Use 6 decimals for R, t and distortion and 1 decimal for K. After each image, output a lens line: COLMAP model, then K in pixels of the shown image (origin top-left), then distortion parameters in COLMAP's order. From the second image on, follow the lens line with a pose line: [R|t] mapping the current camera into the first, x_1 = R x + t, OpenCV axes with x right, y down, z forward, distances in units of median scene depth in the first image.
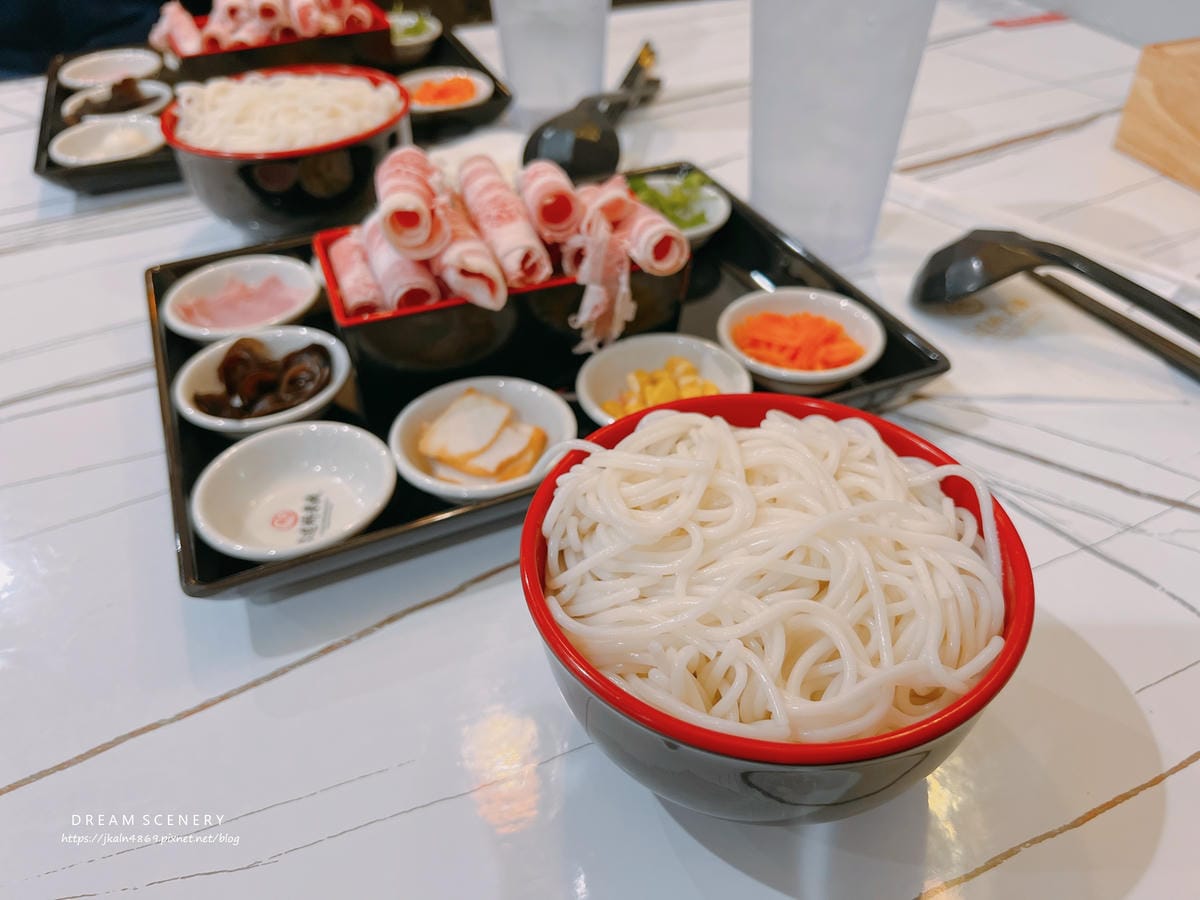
lens RADIAL K [[929.3, 0, 600.0], [0, 929.3, 450.0], [0, 0, 1]] dist [-0.012139, -0.009457]
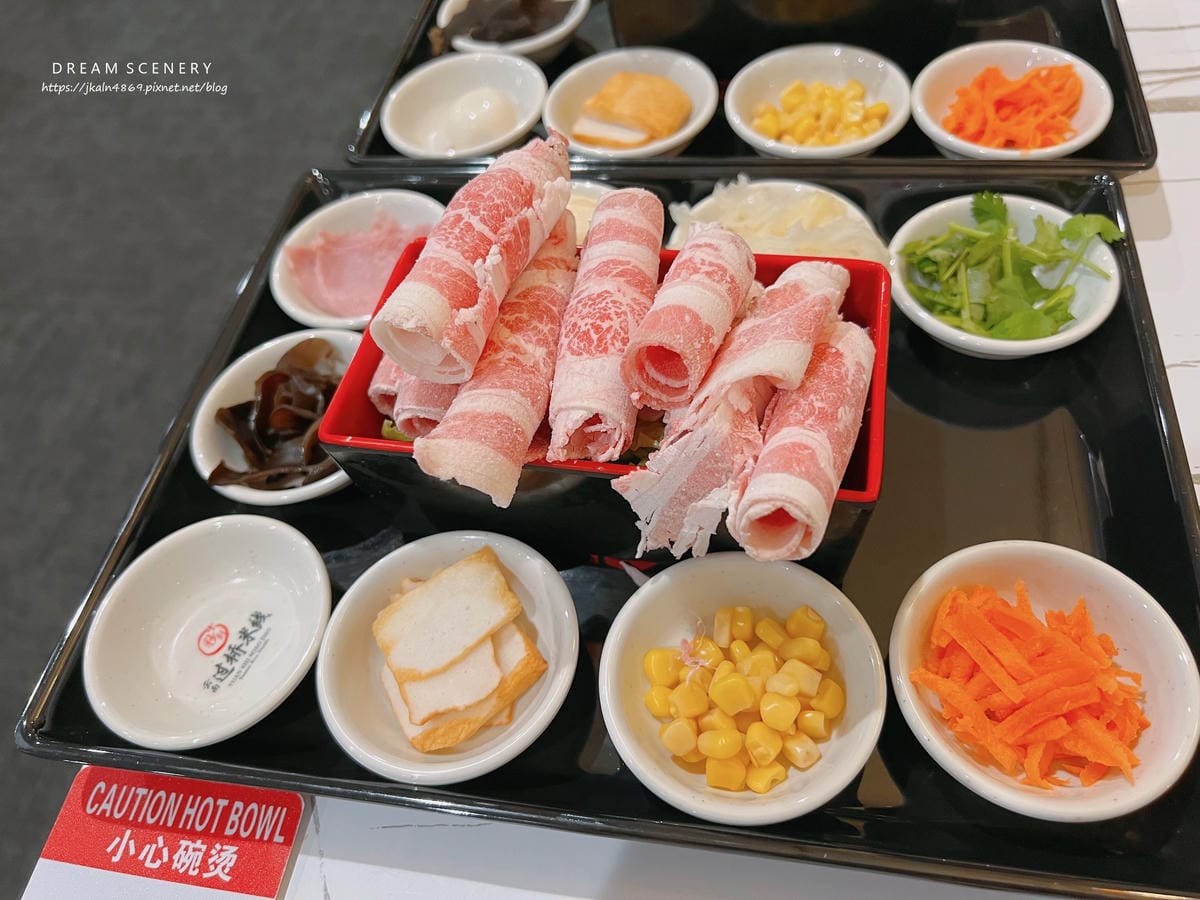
lens RADIAL K [[929.3, 0, 600.0], [0, 929.3, 450.0], [0, 0, 1]] dist [-0.012139, -0.009457]
pose [[0.838190, 0.399924, -0.370808, 0.159931], [-0.254344, 0.888089, 0.382893, -0.426901], [0.482439, -0.226624, 0.846105, 0.479394]]
